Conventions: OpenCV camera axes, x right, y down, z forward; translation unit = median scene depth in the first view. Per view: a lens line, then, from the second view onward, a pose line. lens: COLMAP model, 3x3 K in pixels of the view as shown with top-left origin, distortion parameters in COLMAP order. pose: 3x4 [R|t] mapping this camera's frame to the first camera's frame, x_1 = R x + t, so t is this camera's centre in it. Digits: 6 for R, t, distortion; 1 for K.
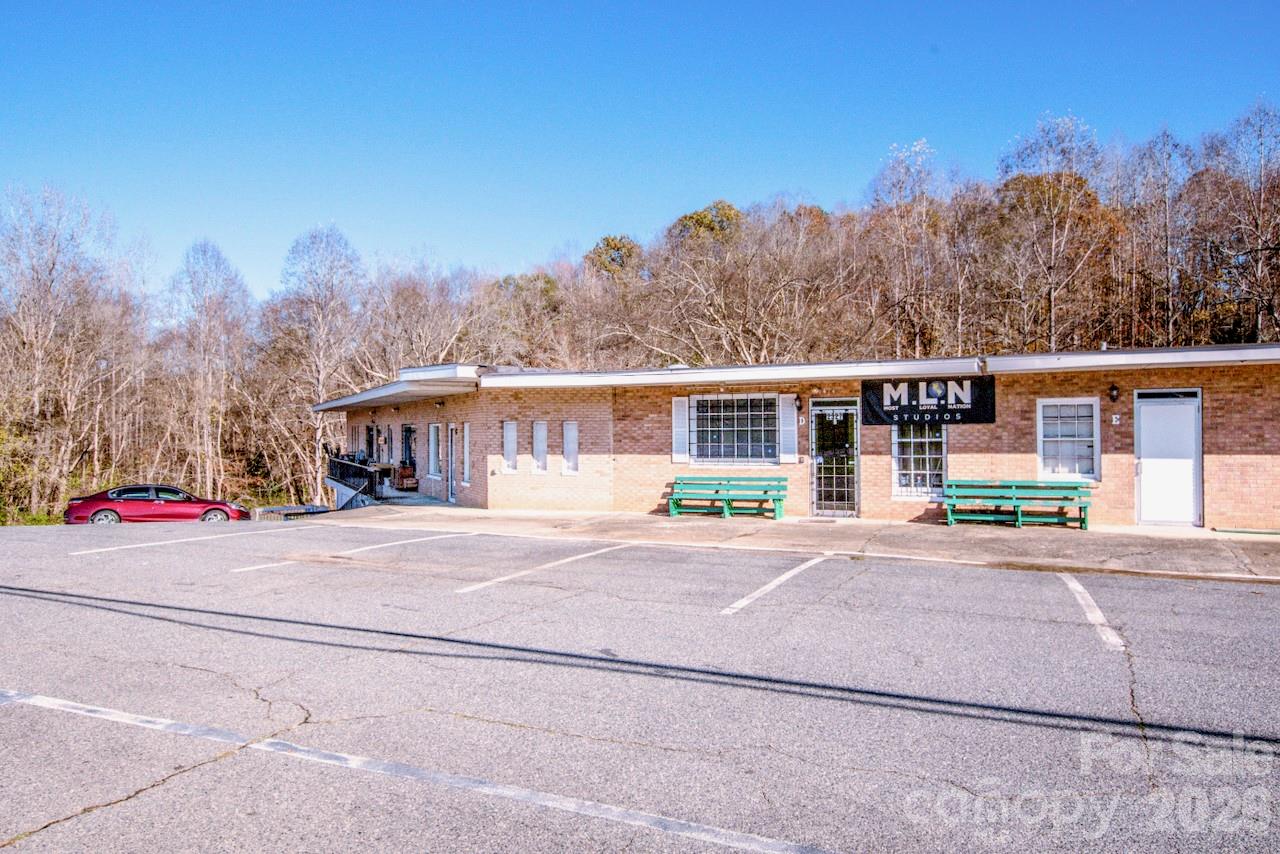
lens RADIAL K [[865.3, 0, 642.1], [0, 865.3, 420.1], [0, 0, 1]] dist [-0.012427, 0.011306]
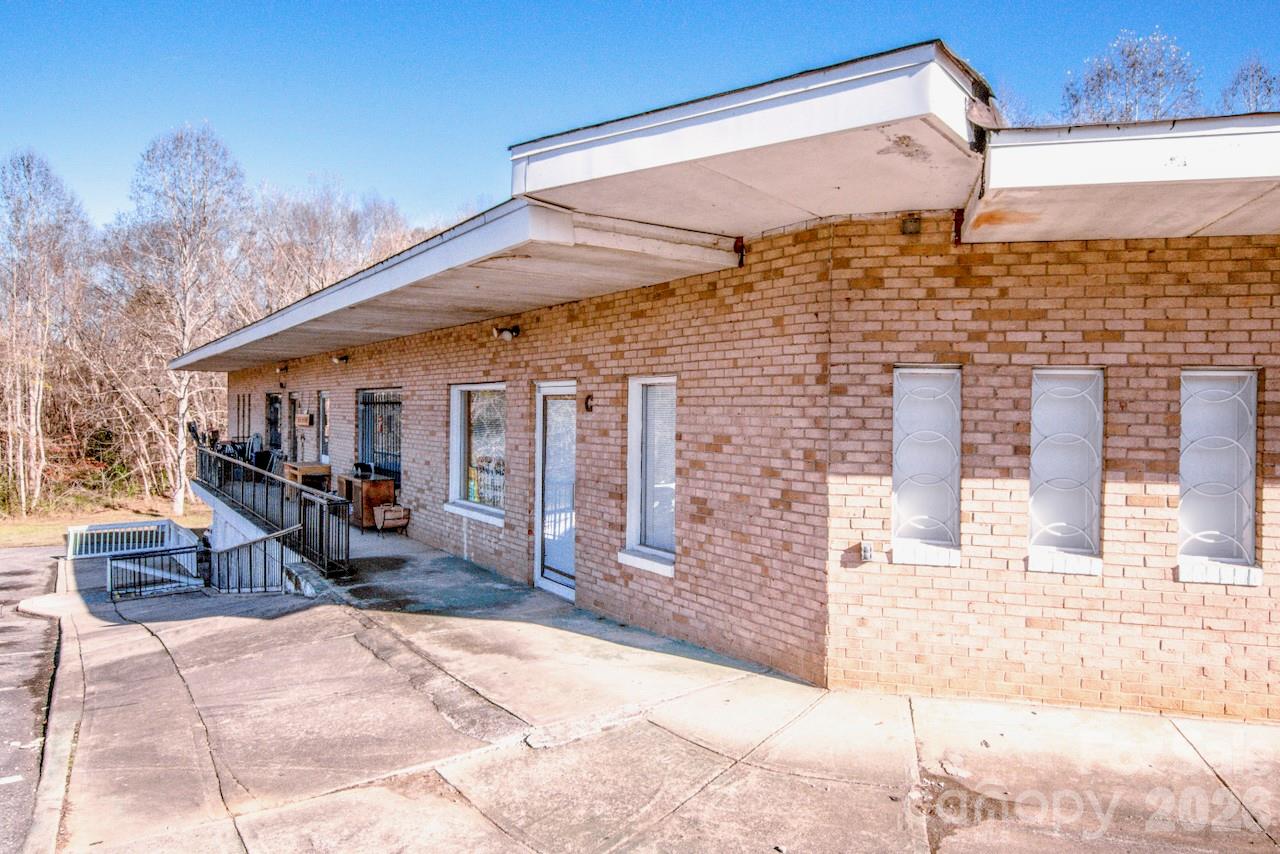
lens RADIAL K [[841.5, 0, 639.4], [0, 841.5, 412.4], [0, 0, 1]] dist [-0.003981, 0.005071]
pose [[0.990477, 0.016176, 0.136725, -0.297122], [-0.018247, 0.999737, 0.013904, 0.014379], [-0.136464, -0.016266, 0.990512, 0.811453]]
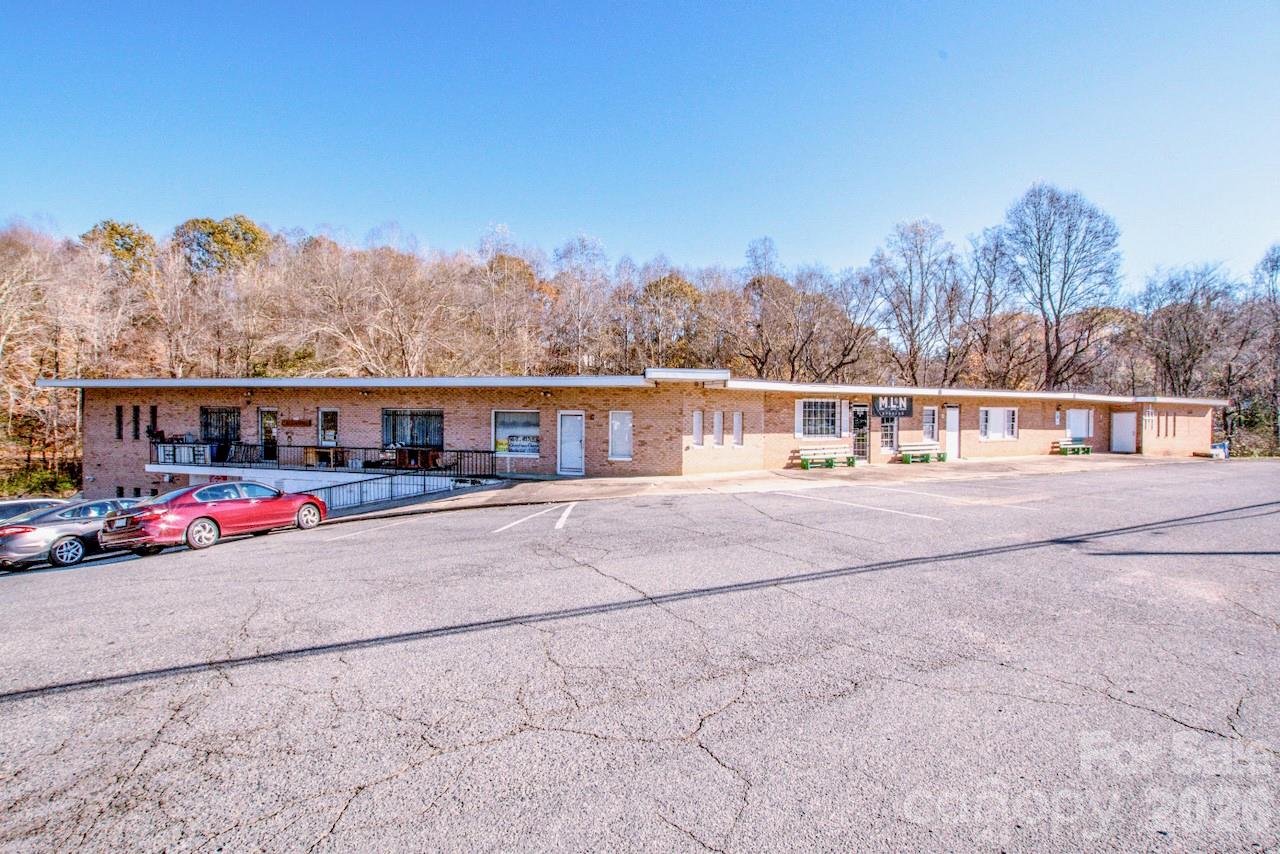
lens RADIAL K [[572.1, 0, 651.4], [0, 572.1, 424.6], [0, 0, 1]] dist [-0.036681, 0.005552]
pose [[0.628627, -0.004151, 0.777696, -0.989032], [-0.022398, 0.999474, 0.023440, 0.002890], [-0.777384, -0.032154, 0.628204, 0.513619]]
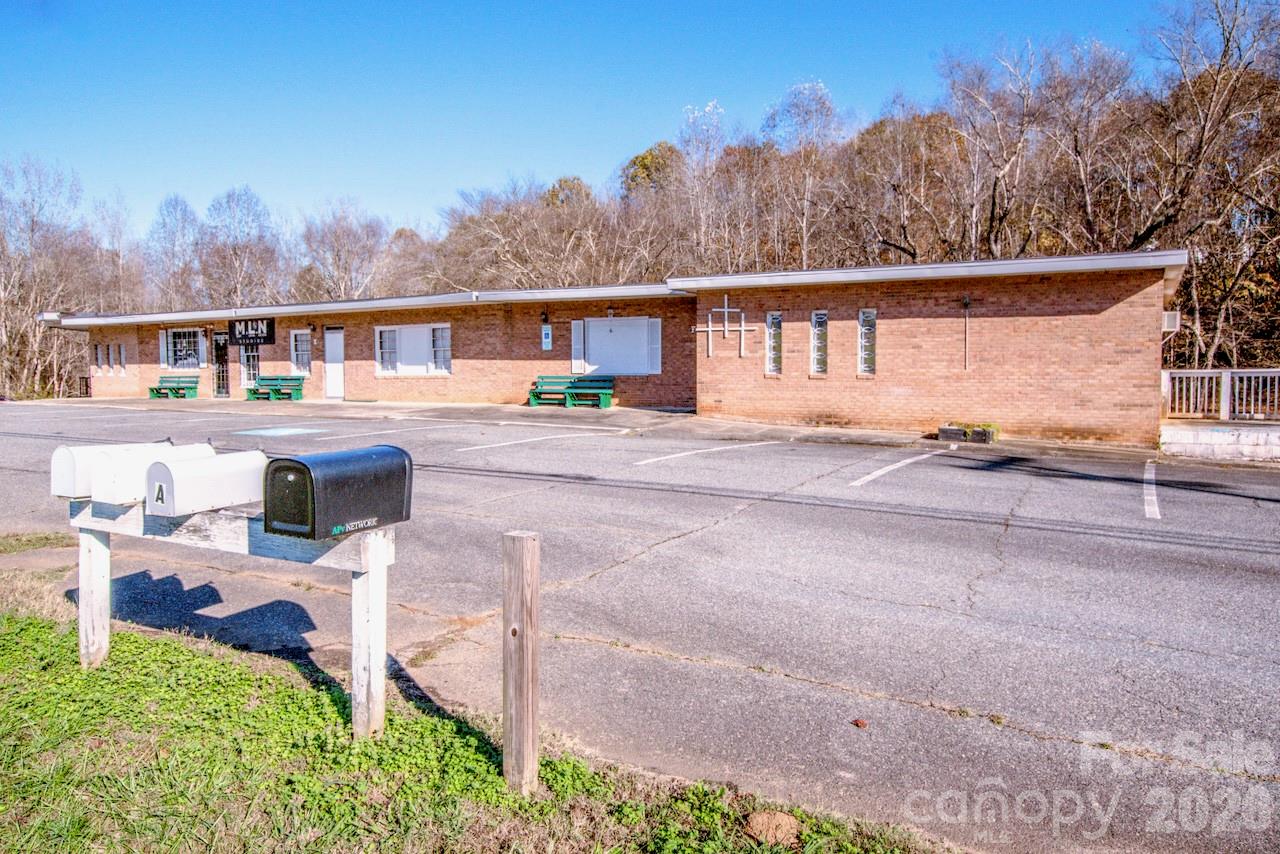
lens RADIAL K [[865.3, 0, 652.8], [0, 865.3, 433.2], [0, 0, 1]] dist [-0.012427, 0.011306]
pose [[0.995370, 0.006431, -0.095903, 1.166167], [0.002855, 0.995341, 0.096371, 0.014199], [0.096076, -0.096199, 0.990714, -0.621091]]
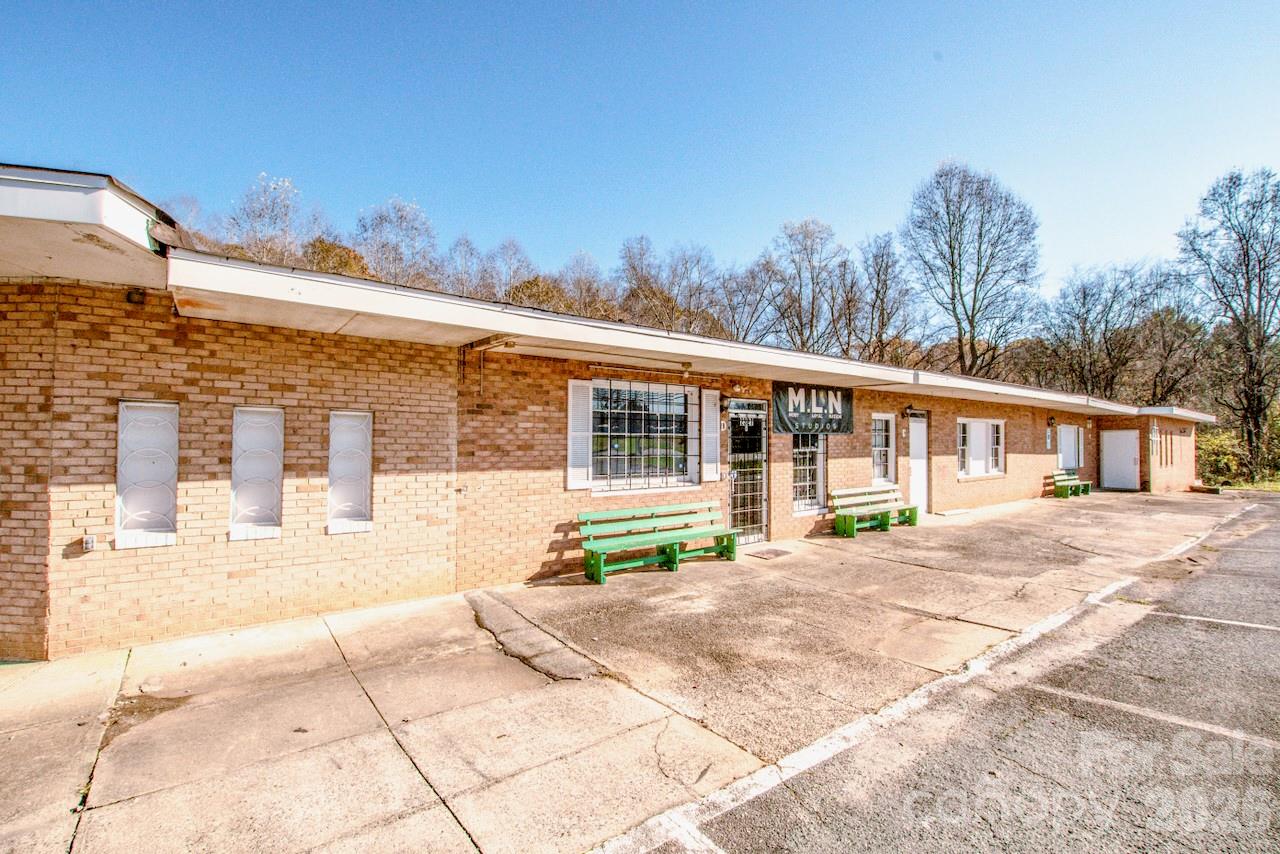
lens RADIAL K [[572.1, 0, 648.8], [0, 572.1, 424.0], [0, 0, 1]] dist [-0.036681, 0.005552]
pose [[0.478738, 0.033523, 0.877317, -0.277475], [-0.022846, 0.999408, -0.025722, 0.012852], [-0.877660, -0.007729, 0.479221, 0.755100]]
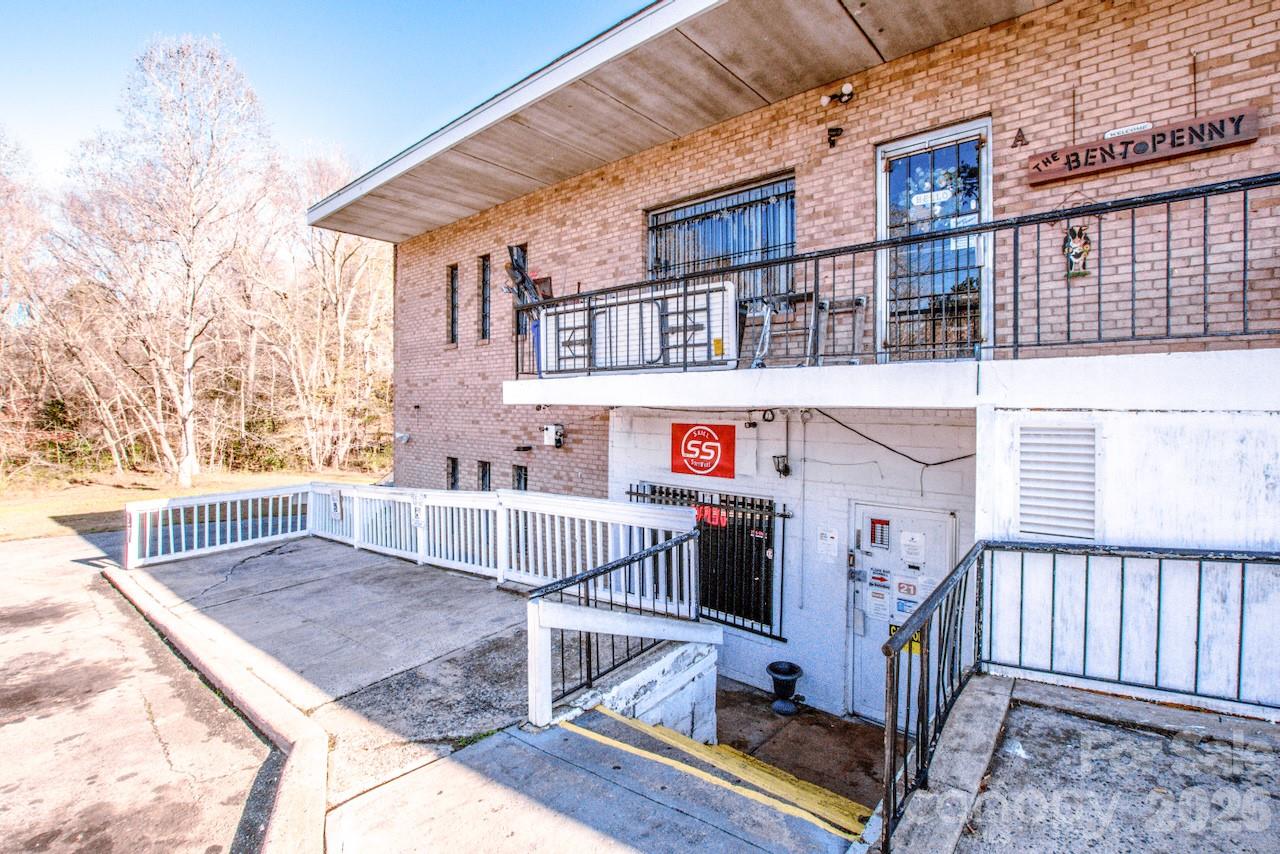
lens RADIAL K [[572.1, 0, 655.9], [0, 572.1, 416.0], [0, 0, 1]] dist [-0.036681, 0.005552]
pose [[0.911041, -0.003036, 0.412304, -0.811178], [-0.010396, 0.999486, 0.030333, 0.145176], [-0.412184, -0.031921, 0.910541, 1.686250]]
